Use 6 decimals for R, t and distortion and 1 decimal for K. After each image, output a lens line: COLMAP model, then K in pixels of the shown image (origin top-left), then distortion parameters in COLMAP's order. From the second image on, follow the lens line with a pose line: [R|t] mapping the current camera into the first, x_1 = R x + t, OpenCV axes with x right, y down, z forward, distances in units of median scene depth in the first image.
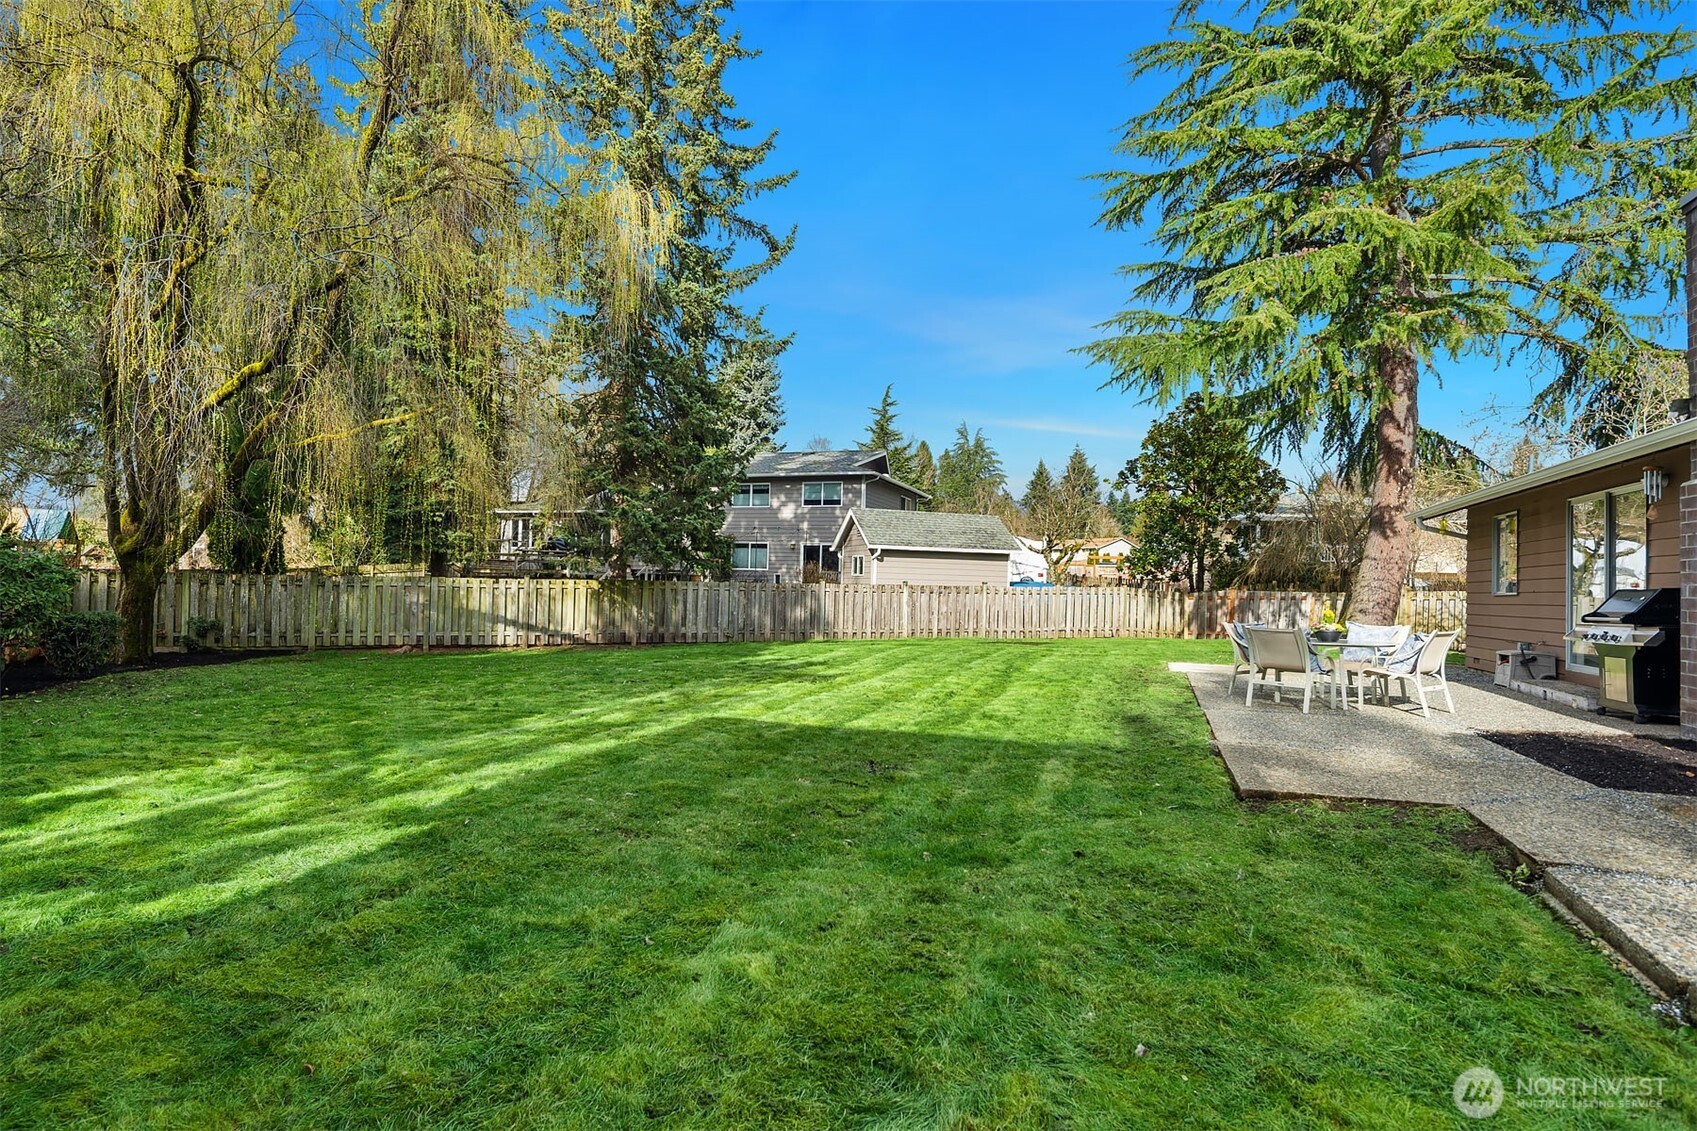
lens RADIAL K [[837.0, 0, 848.5], [0, 837.0, 565.5], [0, 0, 1]] dist [-0.001240, -0.000227]
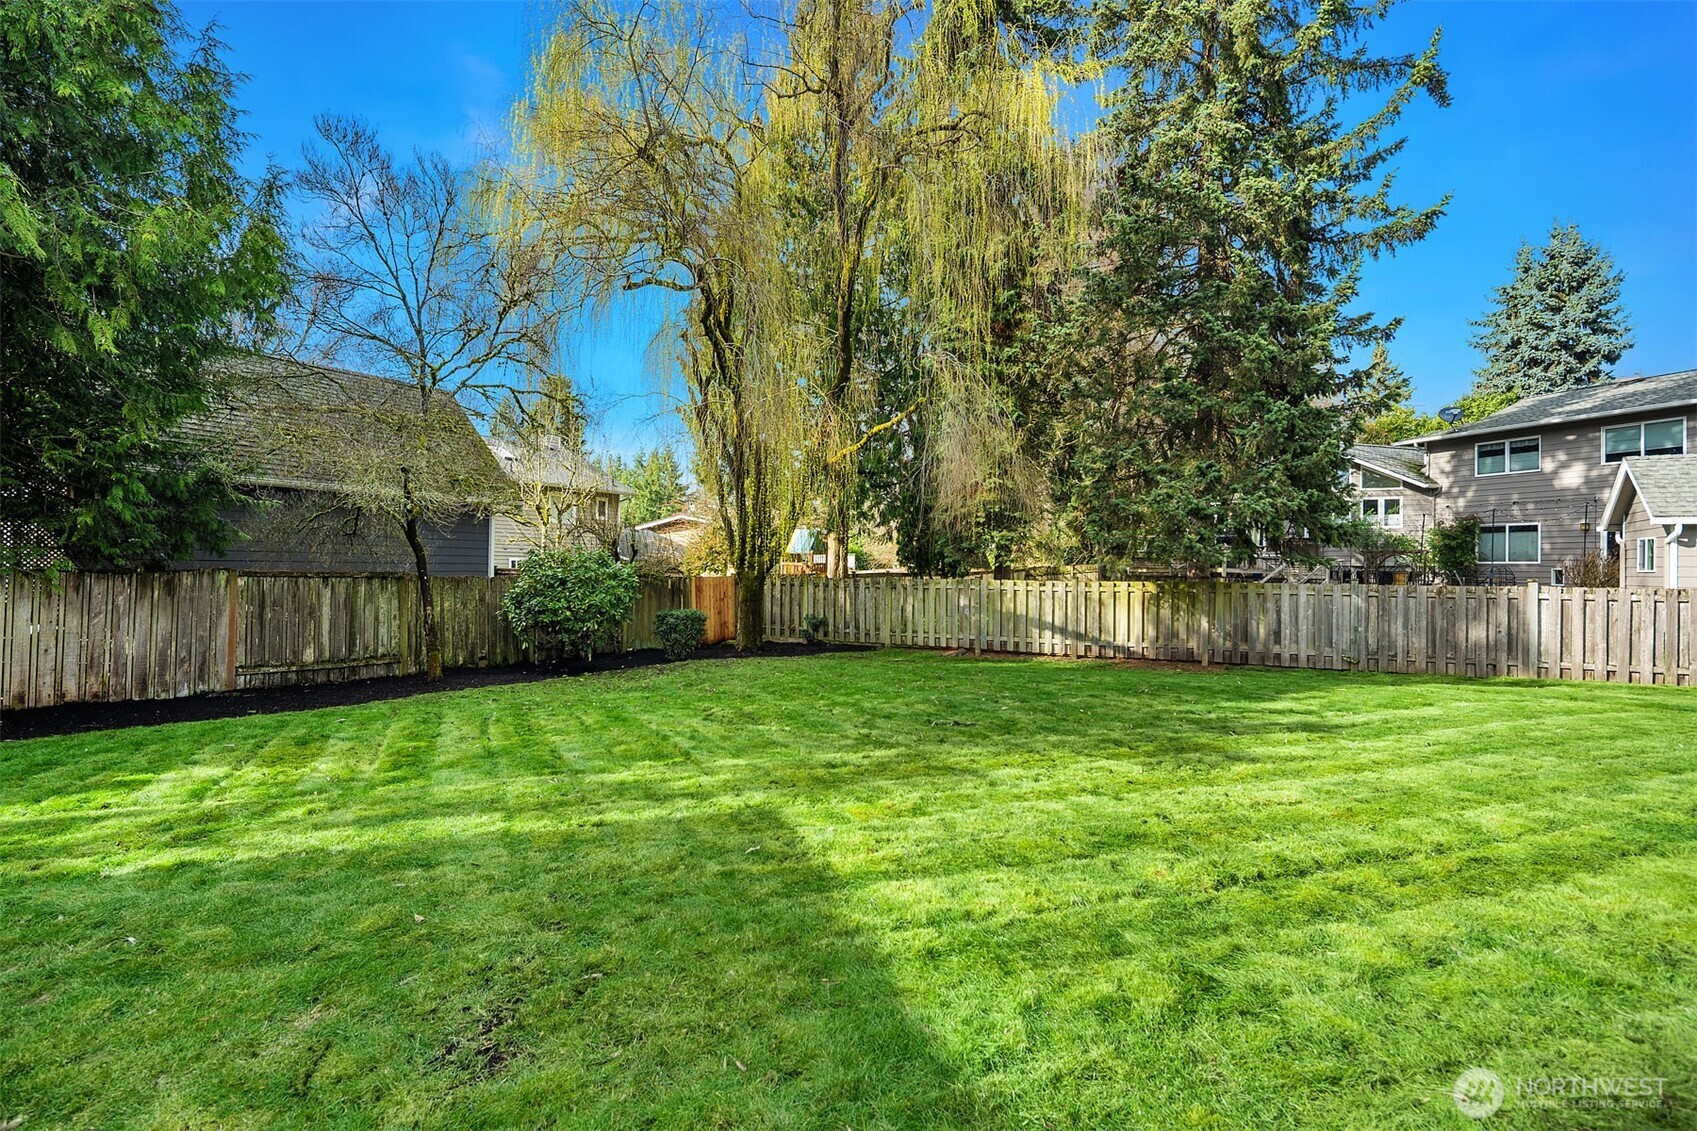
lens RADIAL K [[832.3, 0, 837.8], [0, 832.3, 554.4], [0, 0, 1]] dist [0.000010, -0.000117]
pose [[0.619379, -0.027156, -0.784622, 0.148949], [0.018454, 0.999629, -0.020030, 0.000982], [0.784875, -0.002073, 0.619650, 0.251329]]
